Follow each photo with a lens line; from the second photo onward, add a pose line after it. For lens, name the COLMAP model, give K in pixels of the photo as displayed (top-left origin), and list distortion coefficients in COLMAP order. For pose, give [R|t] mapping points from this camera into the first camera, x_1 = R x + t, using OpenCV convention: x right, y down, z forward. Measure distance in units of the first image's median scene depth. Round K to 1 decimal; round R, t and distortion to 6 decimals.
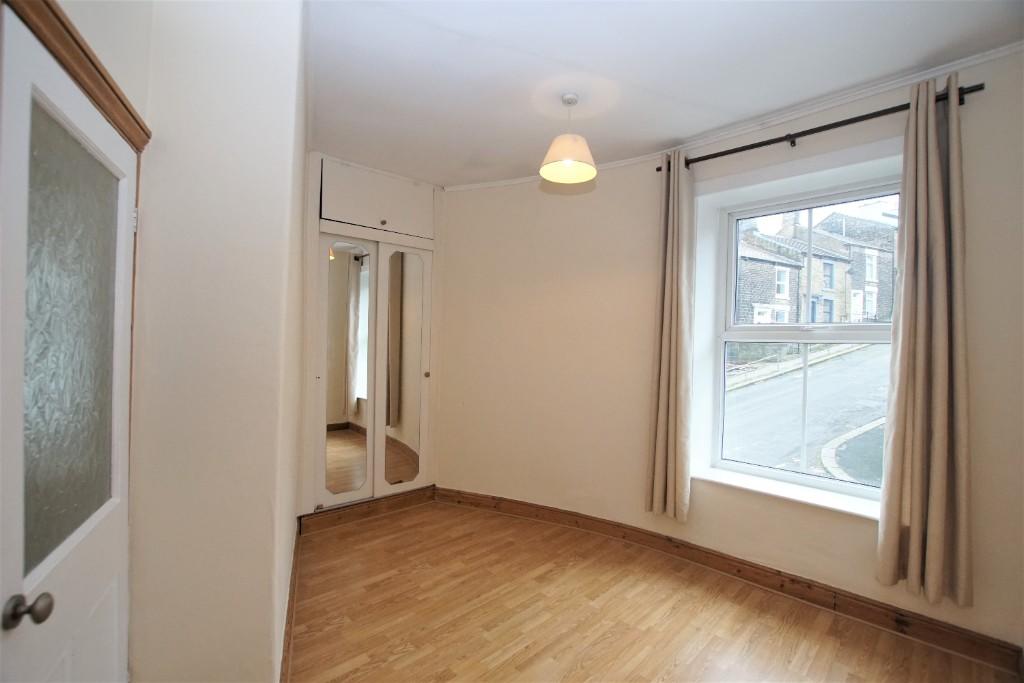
lens RADIAL K [[464.8, 0, 512.0], [0, 464.8, 341.5], [0, 0, 1]] dist [-0.000730, 0.000064]
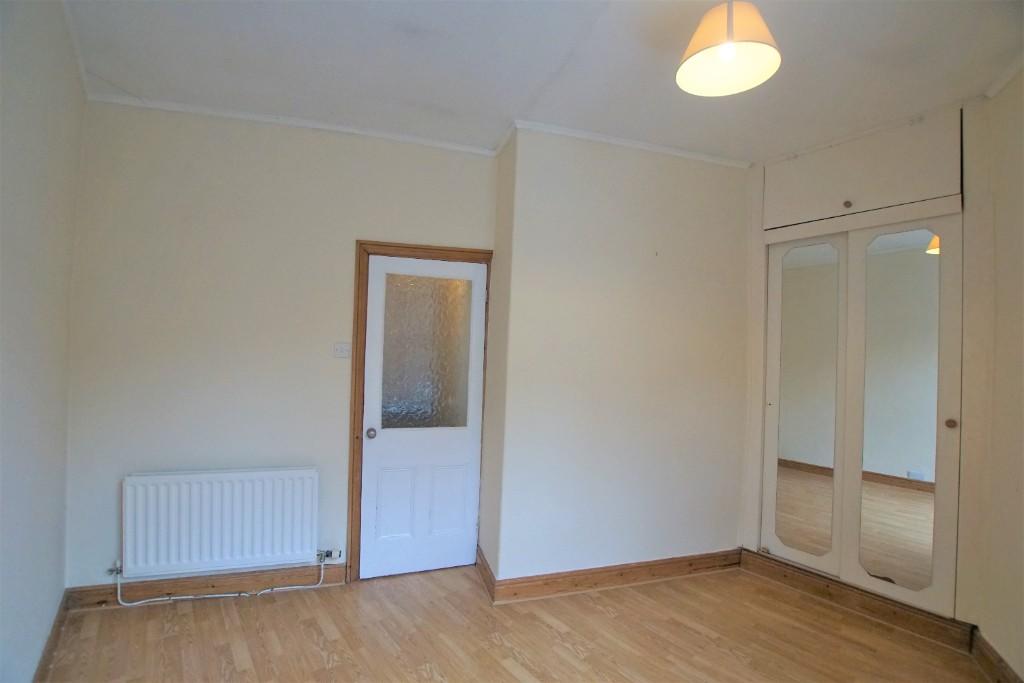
lens RADIAL K [[464.8, 0, 512.0], [0, 464.8, 341.5], [0, 0, 1]] dist [-0.000730, 0.000064]
pose [[-0.113885, -0.062792, -0.991508, 0.538990], [-0.026585, 0.997836, -0.060139, 0.021831], [0.993138, 0.019511, -0.115307, 0.595986]]
